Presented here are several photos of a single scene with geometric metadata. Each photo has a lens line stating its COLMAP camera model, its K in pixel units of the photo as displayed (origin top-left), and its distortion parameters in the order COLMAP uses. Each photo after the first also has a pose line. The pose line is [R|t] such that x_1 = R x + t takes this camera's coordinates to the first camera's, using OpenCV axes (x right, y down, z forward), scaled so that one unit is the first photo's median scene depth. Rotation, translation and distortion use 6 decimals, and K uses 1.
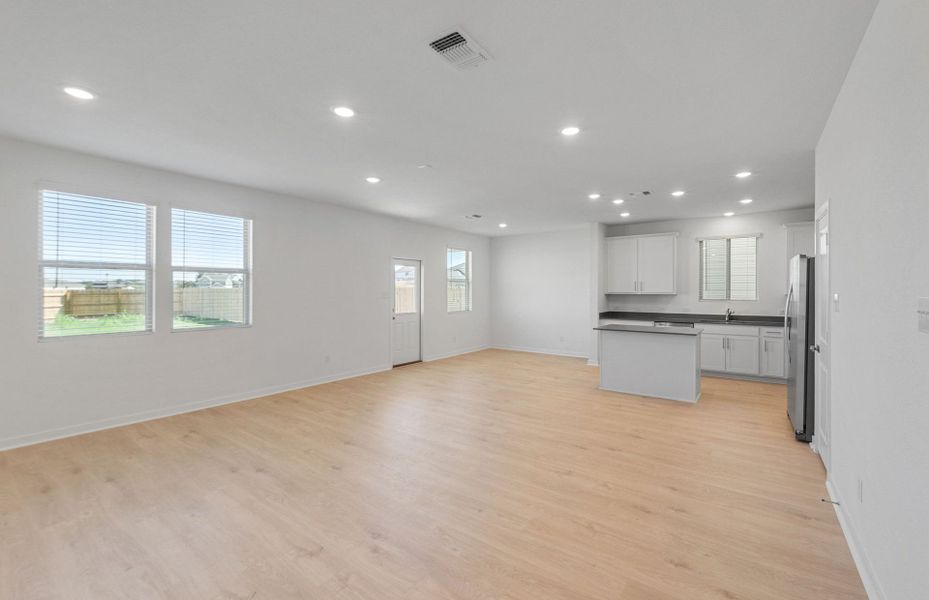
lens RADIAL K [[389.4, 0, 468.9], [0, 389.4, 294.5], [0, 0, 1]] dist [-0.010325, -0.000067]
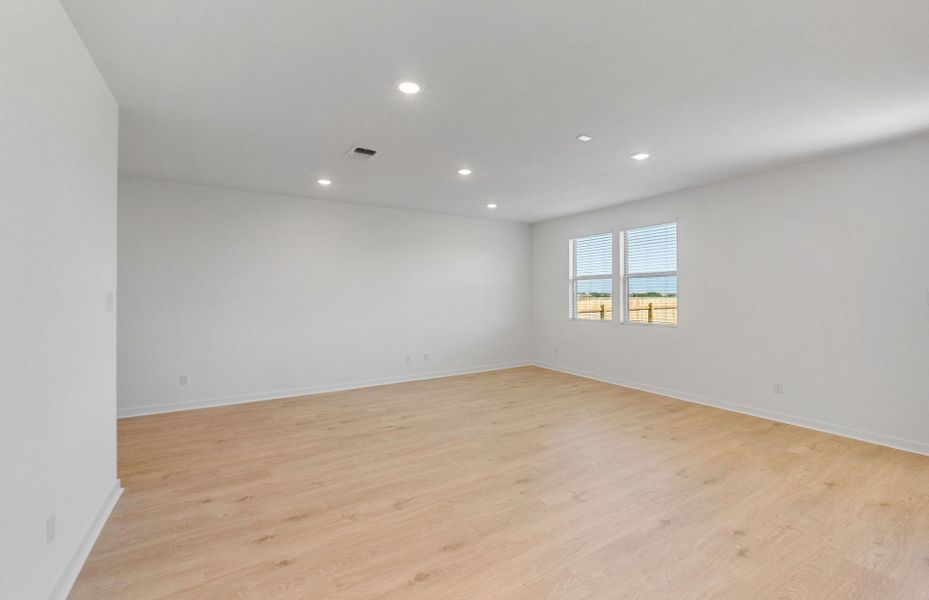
lens RADIAL K [[391.4, 0, 465.0], [0, 391.4, 294.3], [0, 0, 1]] dist [-0.003171, -0.000436]
pose [[-0.383244, -0.000521, -0.923647, 0.663421], [-0.006118, 0.999979, 0.001975, -0.003401], [0.923627, 0.006408, -0.383240, 0.981156]]
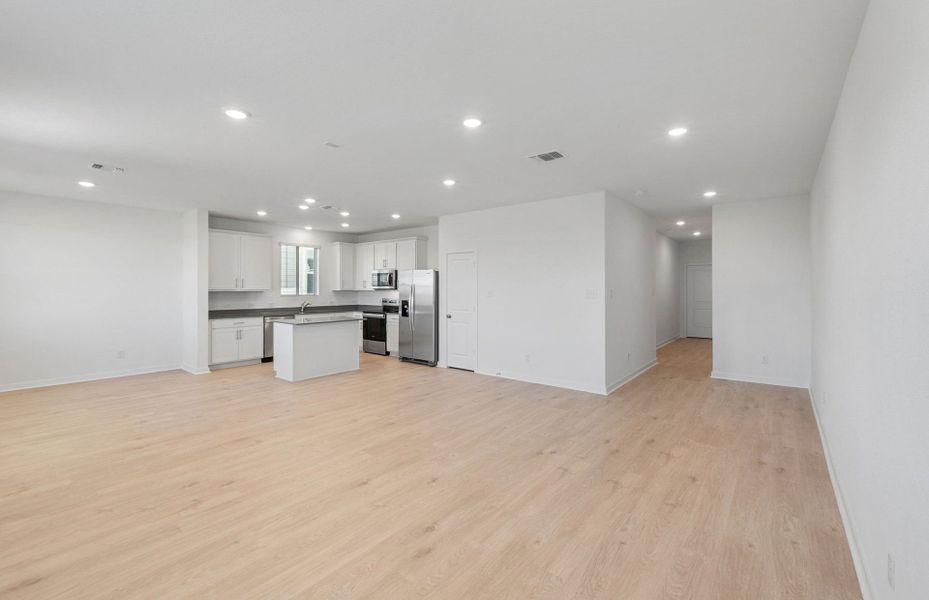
lens RADIAL K [[391.4, 0, 465.0], [0, 391.4, 294.3], [0, 0, 1]] dist [-0.003171, -0.000436]
pose [[0.049047, -0.020460, 0.998587, -0.871048], [0.009515, 0.999754, 0.020017, -0.012807], [-0.998751, 0.008520, 0.049229, 0.601324]]
